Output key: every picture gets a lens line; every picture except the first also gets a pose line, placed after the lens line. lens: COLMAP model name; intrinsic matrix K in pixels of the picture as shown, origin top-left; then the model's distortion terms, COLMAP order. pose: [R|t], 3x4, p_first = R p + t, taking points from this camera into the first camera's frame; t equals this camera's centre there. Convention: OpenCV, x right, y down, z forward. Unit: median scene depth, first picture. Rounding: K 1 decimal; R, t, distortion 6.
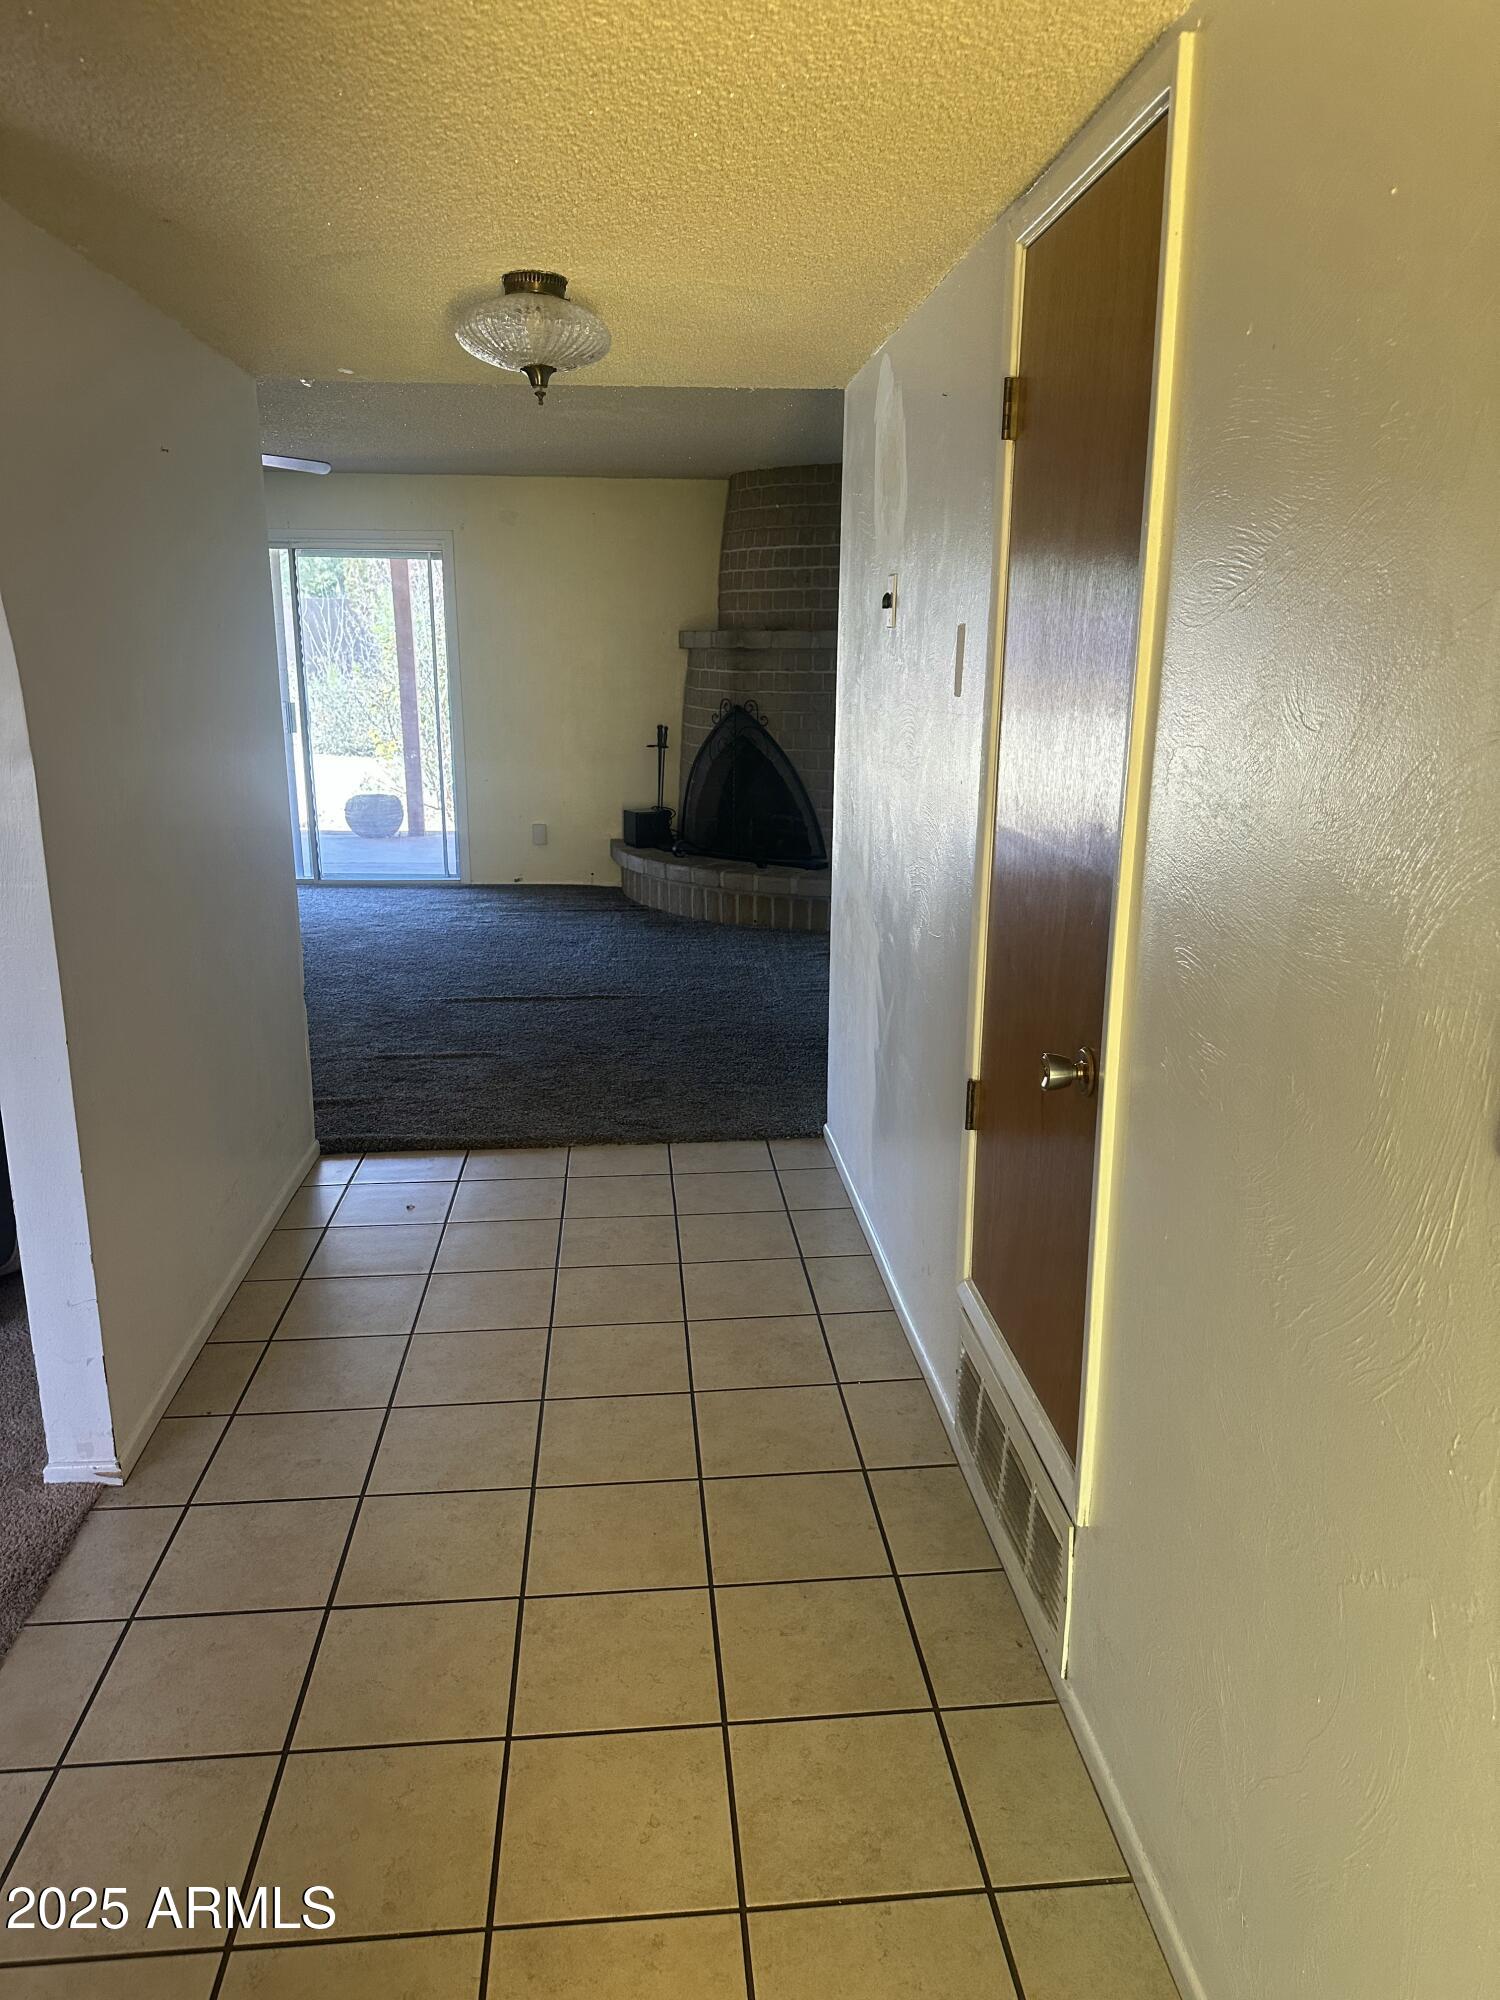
lens RADIAL K [[1397.3, 0, 750.0], [0, 1397.3, 1000.0], [0, 0, 1]] dist [0.078566, -0.004106]
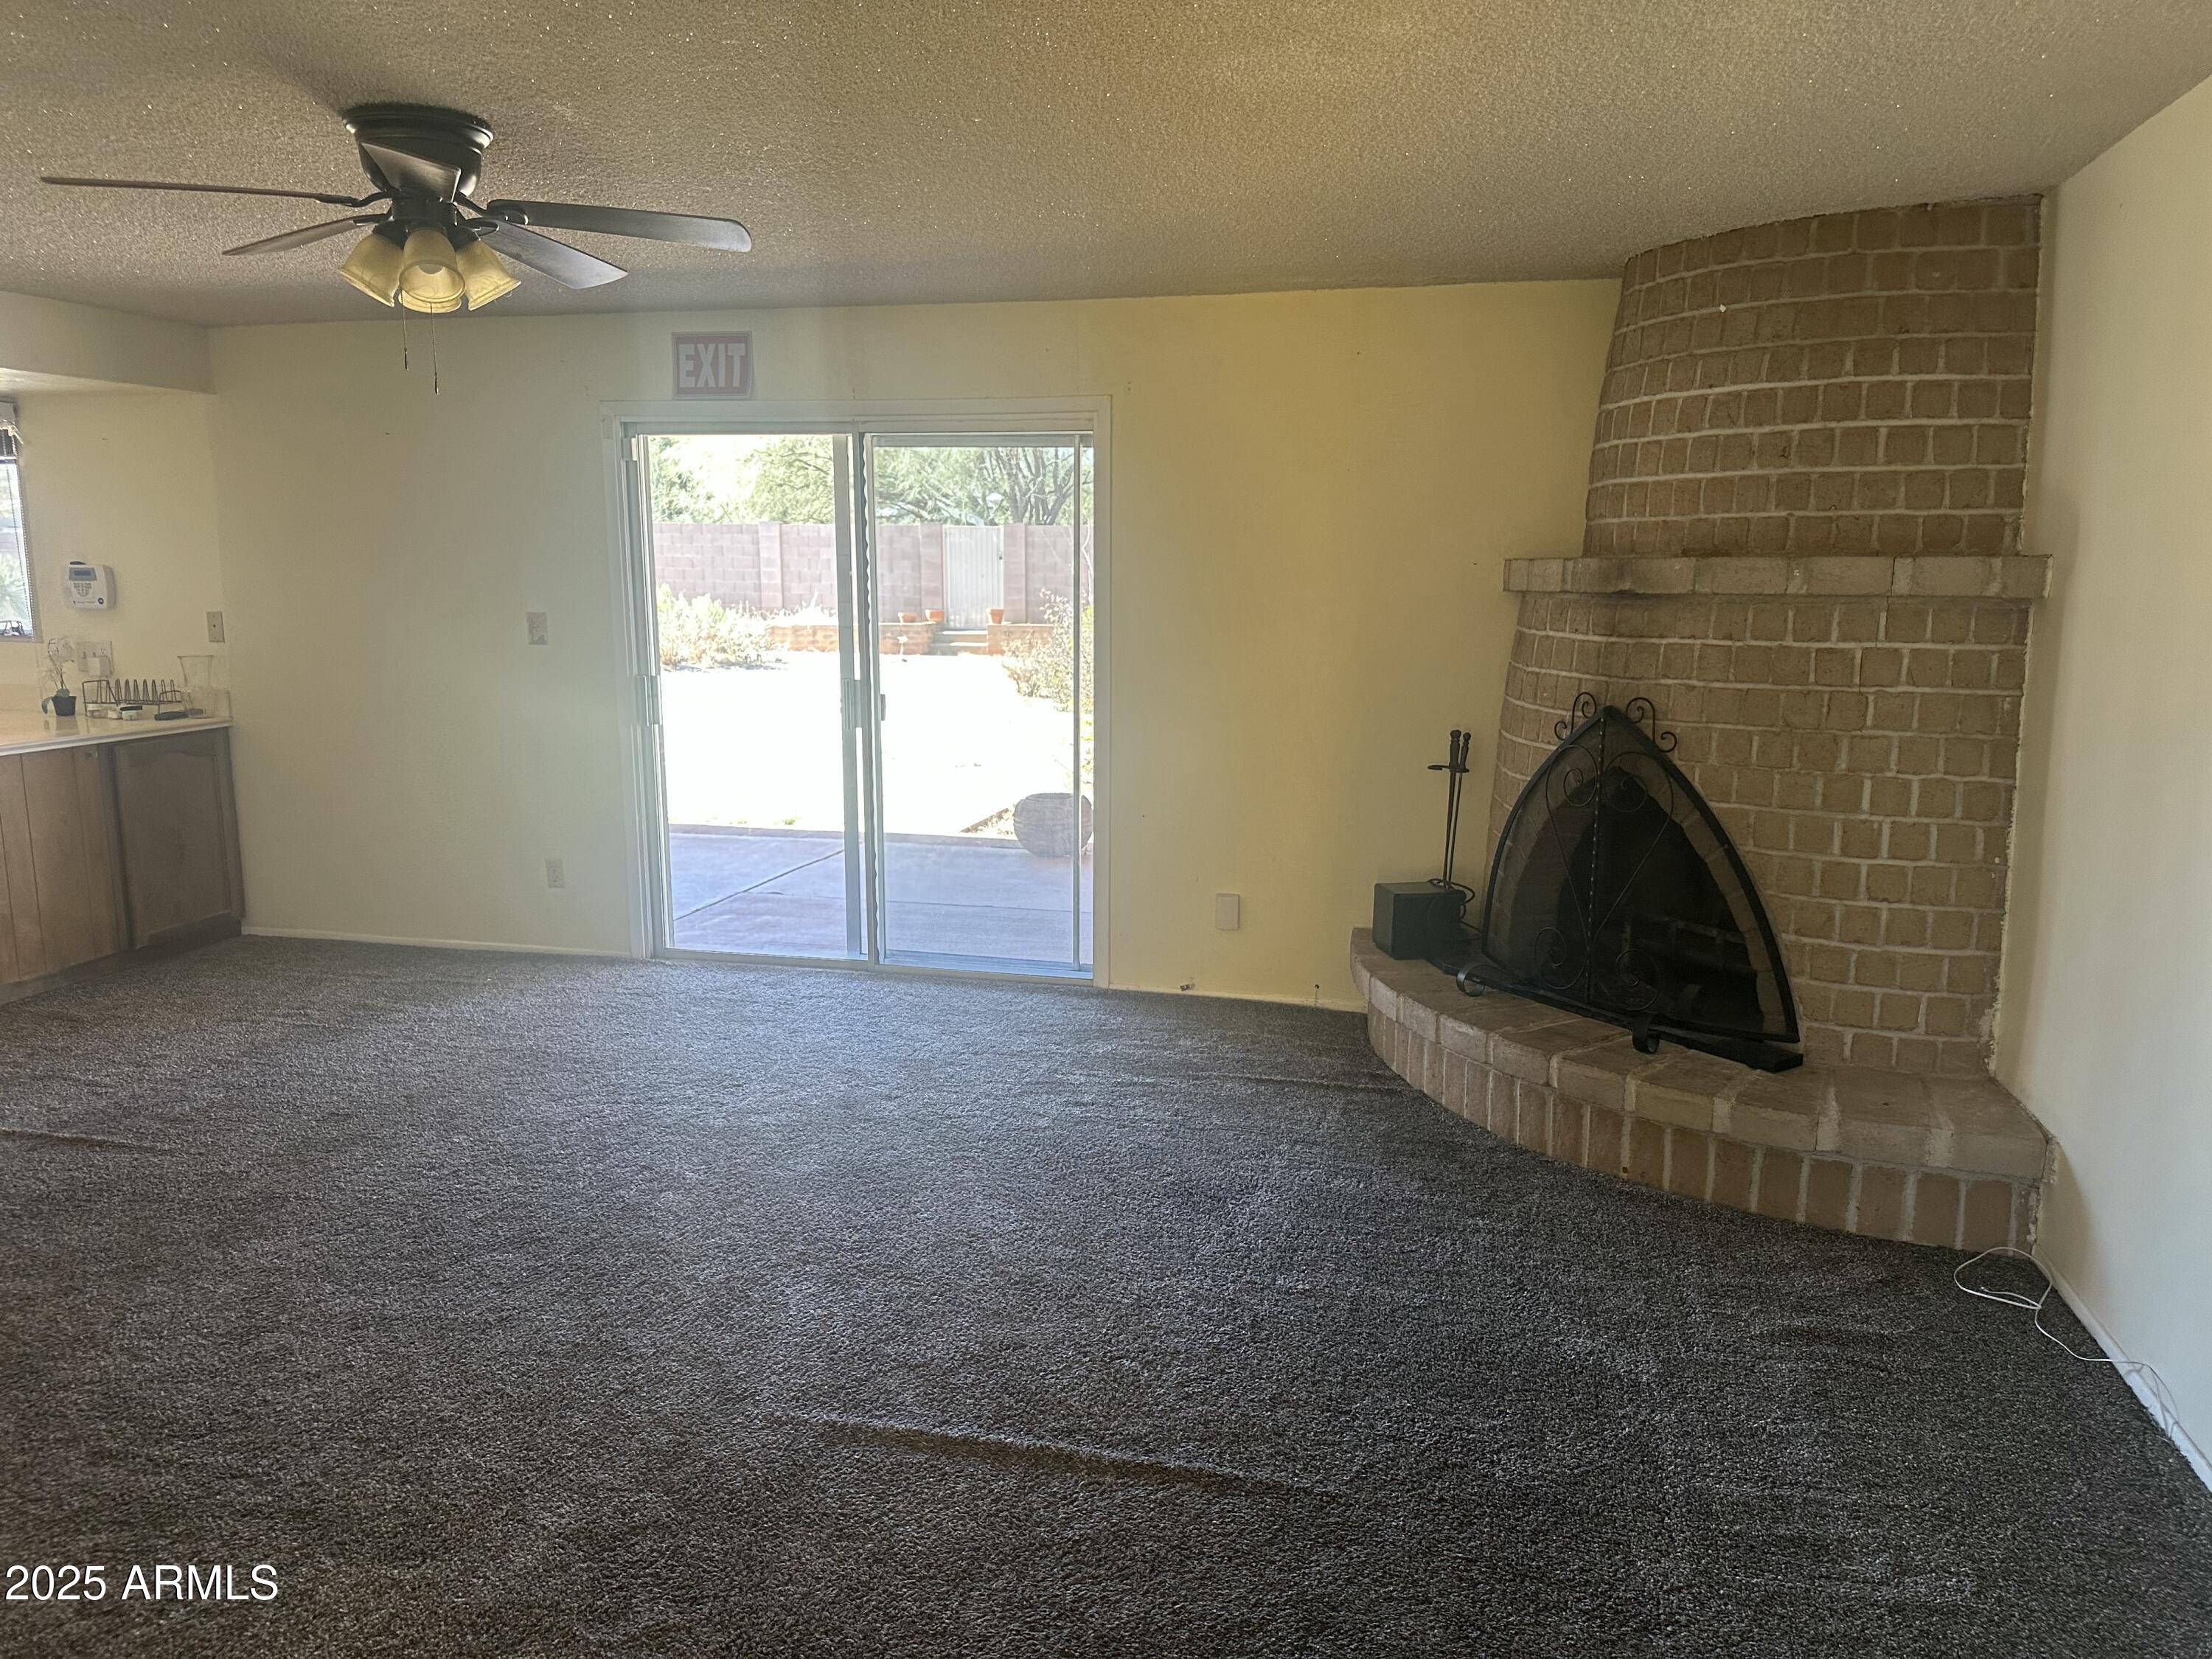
lens RADIAL K [[1545.4, 0, 1106.0], [0, 1545.4, 829.5], [0, 0, 1]] dist [0.078566, -0.004106]
pose [[0.947408, 0.054279, -0.315391, -0.001949], [-0.080405, 0.994272, -0.070416, -0.110873], [0.309762, 0.092071, 0.946346, 0.419780]]
